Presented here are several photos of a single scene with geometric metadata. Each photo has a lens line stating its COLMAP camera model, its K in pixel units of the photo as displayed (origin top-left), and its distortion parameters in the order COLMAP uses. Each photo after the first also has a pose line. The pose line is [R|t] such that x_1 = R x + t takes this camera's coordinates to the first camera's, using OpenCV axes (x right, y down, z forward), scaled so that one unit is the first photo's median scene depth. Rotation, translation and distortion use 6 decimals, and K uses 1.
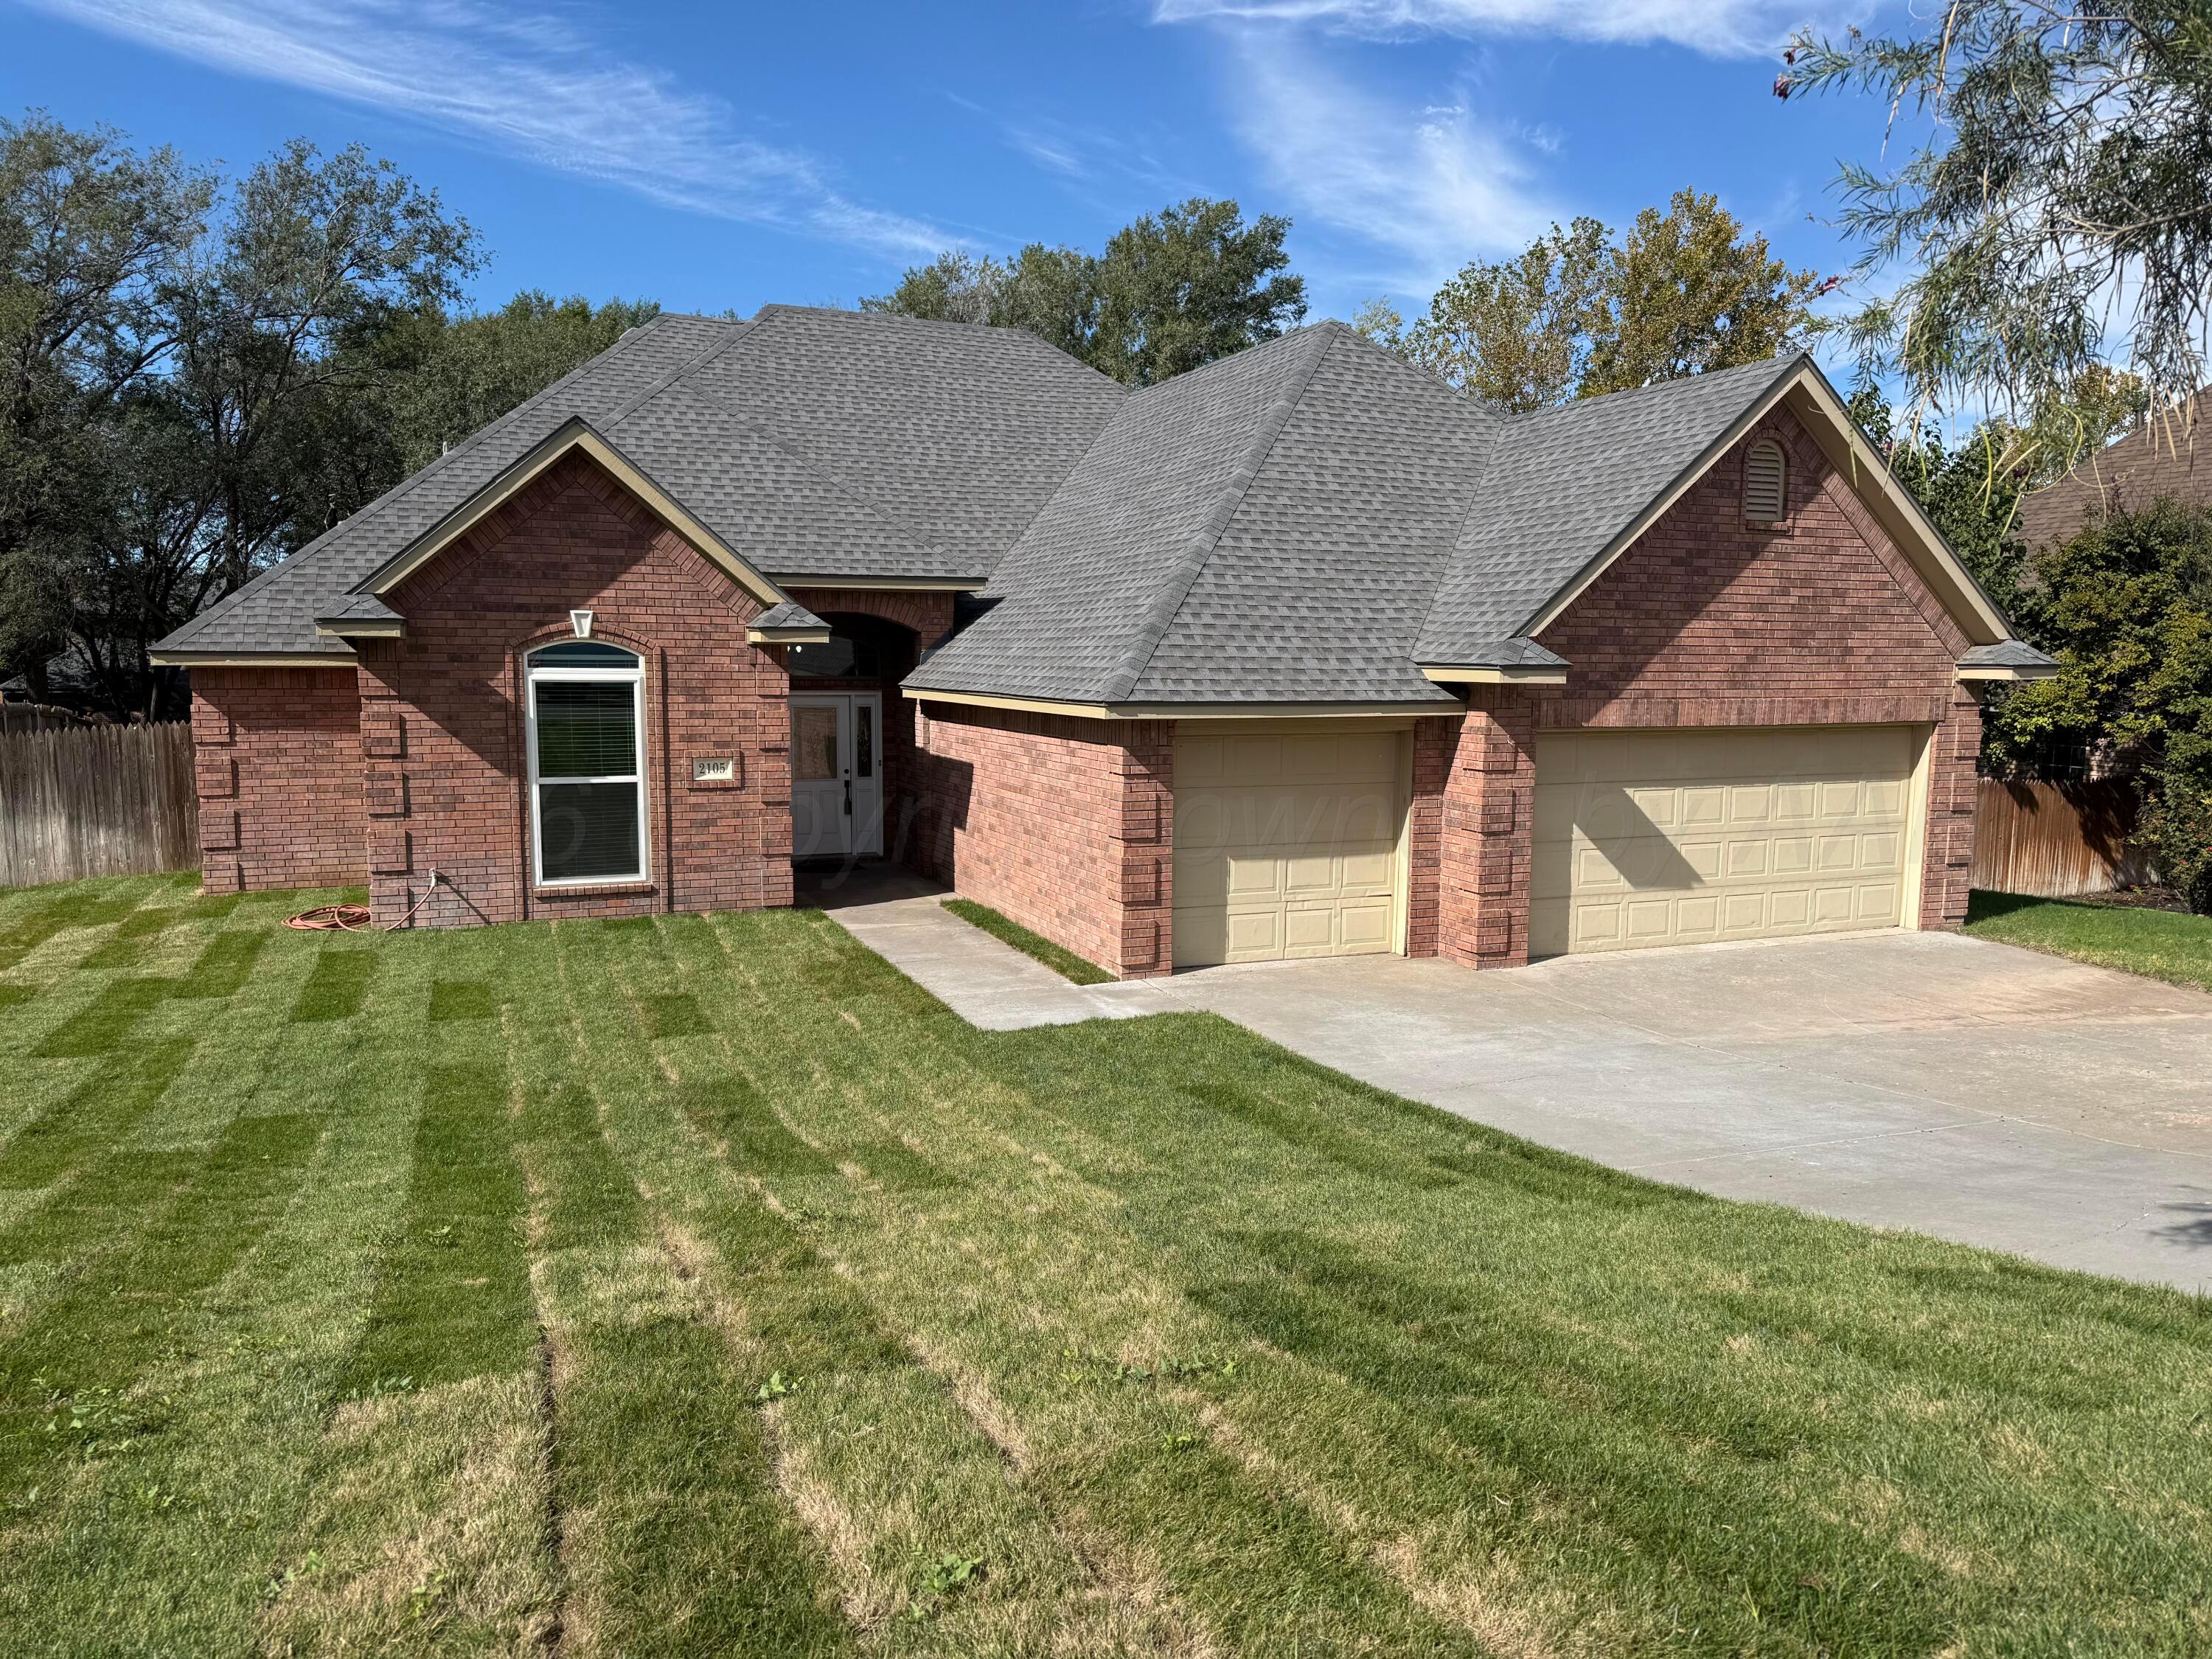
lens RADIAL K [[1501.7, 0, 984.5], [0, 1501.7, 830.8], [0, 0, 1]] dist [0.037167, -0.030669]
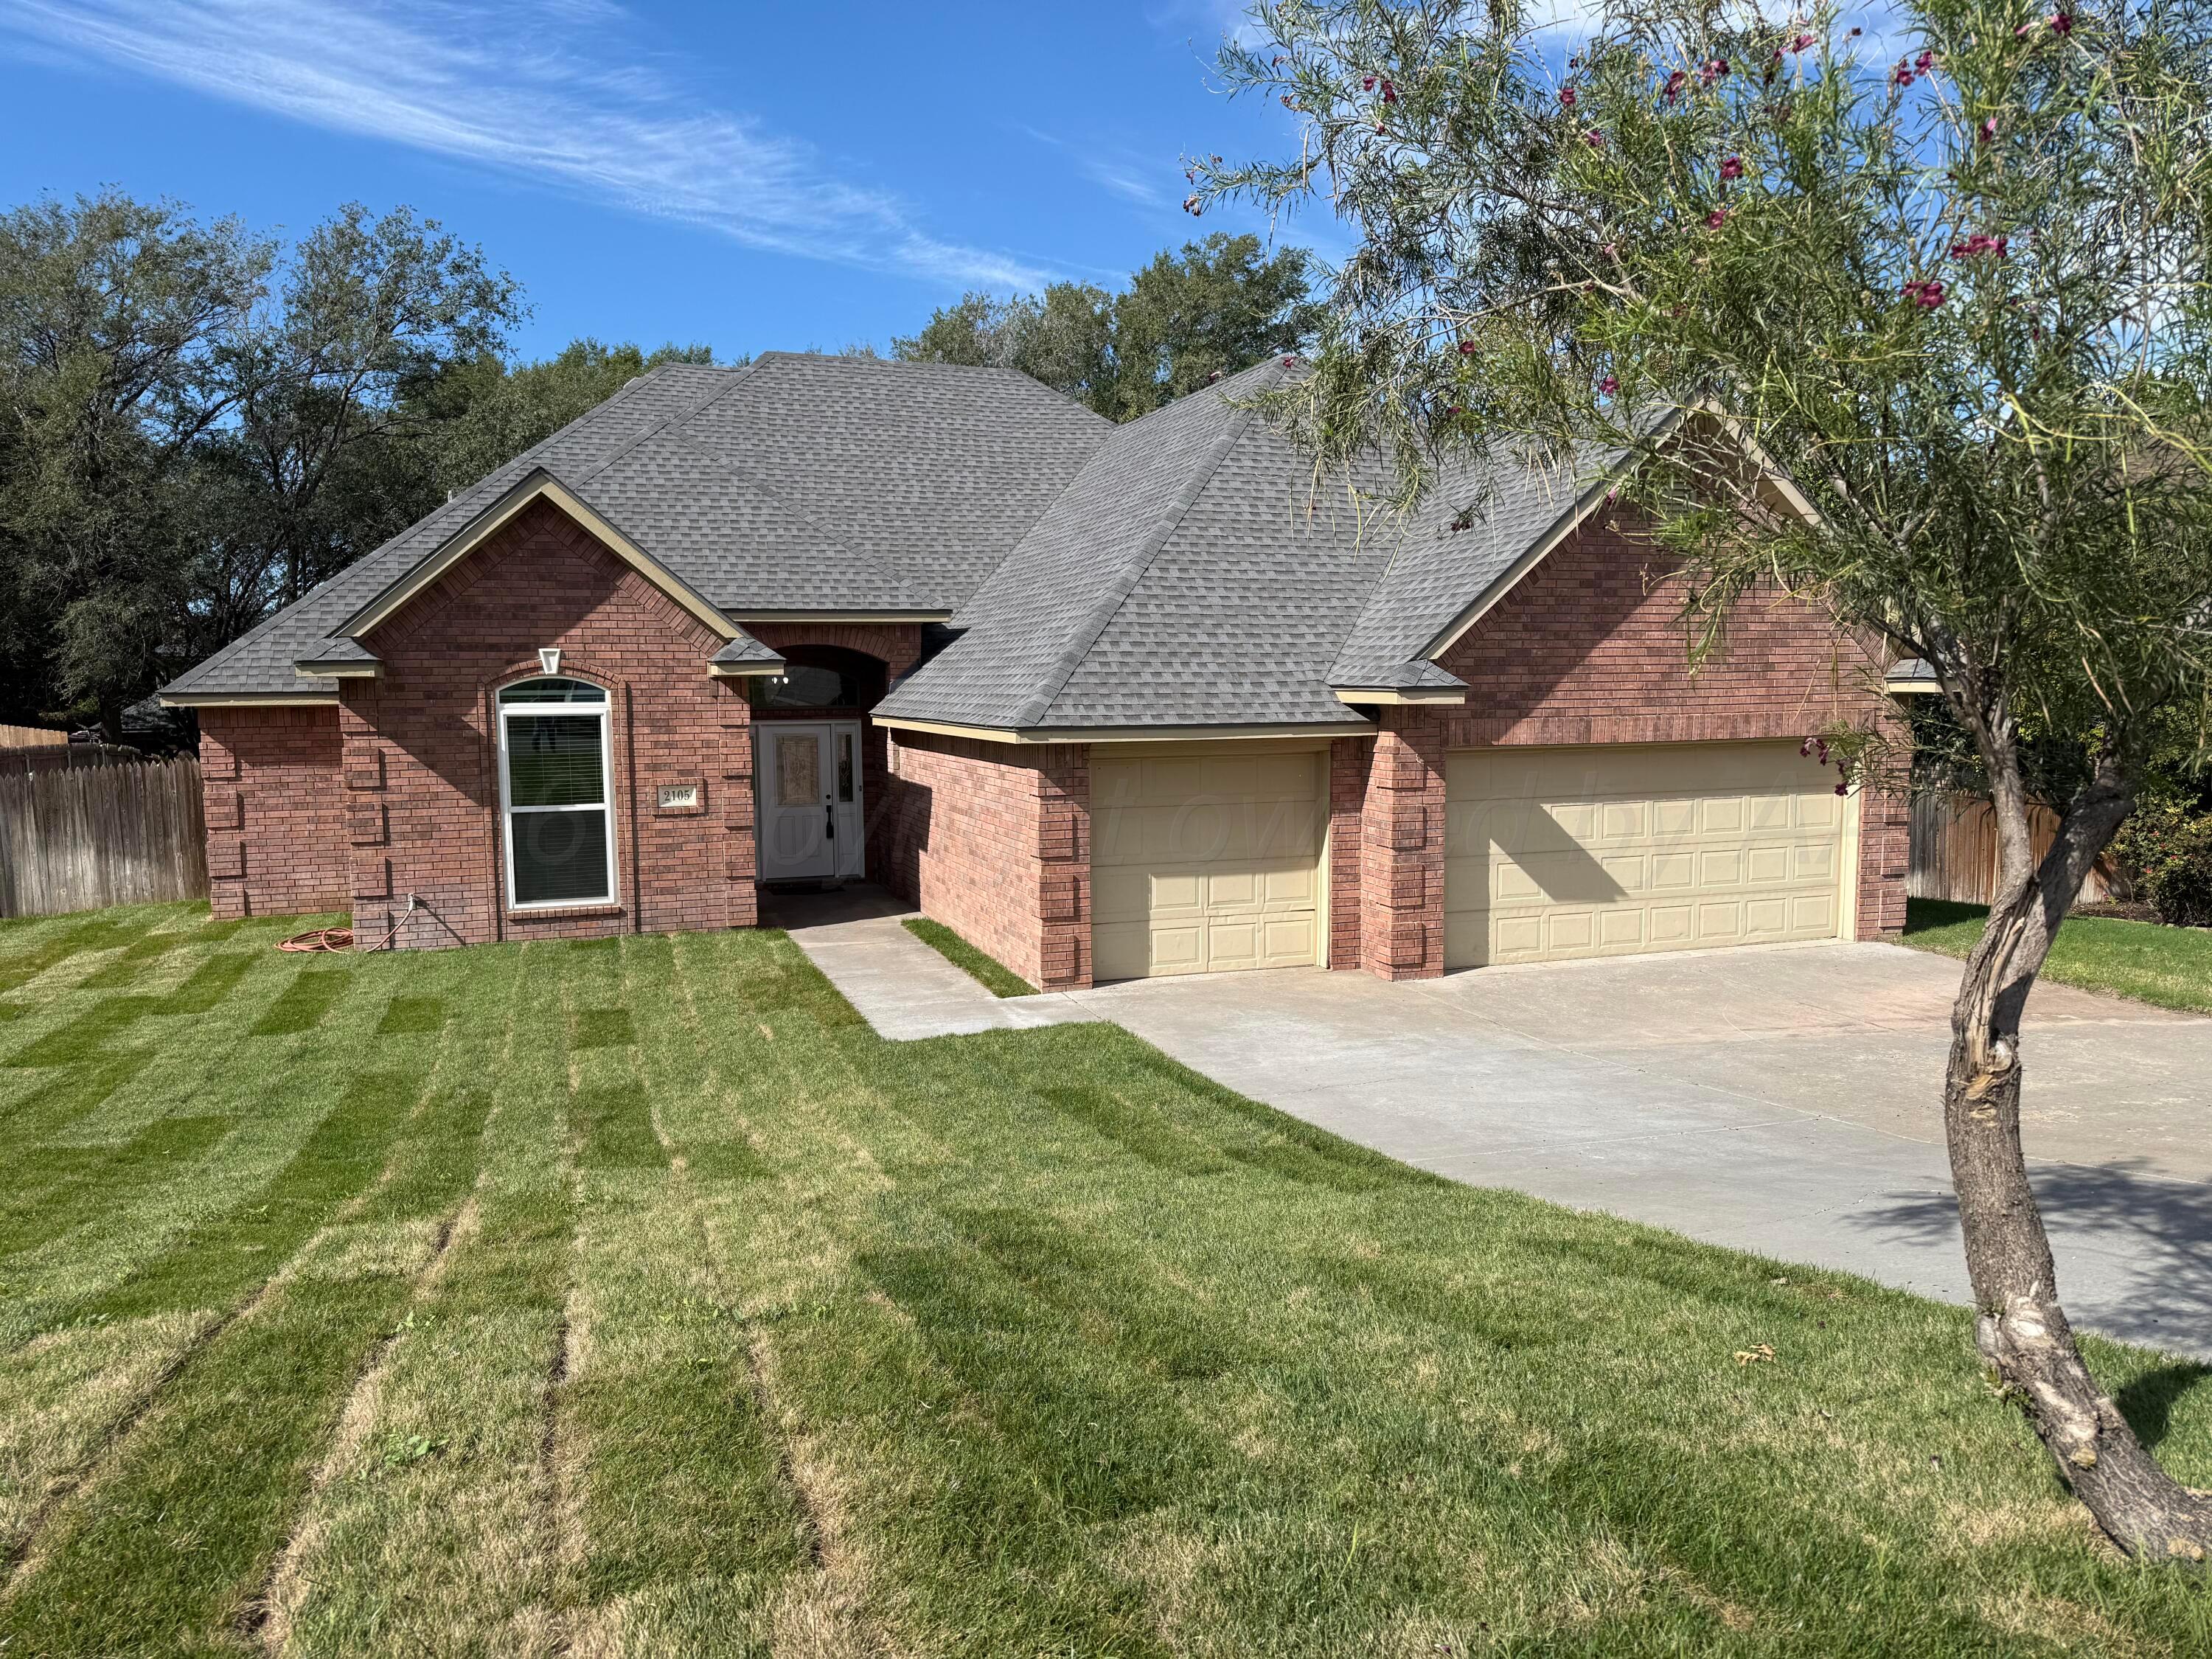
lens RADIAL K [[1547.2, 0, 1106.0], [0, 1547.2, 829.5], [0, 0, 1]] dist [0.043352, -0.038196]
pose [[0.998547, -0.011592, -0.052618, 0.176340], [0.010595, 0.999760, -0.019190, 0.006168], [0.052828, 0.018605, 0.998430, -0.068960]]
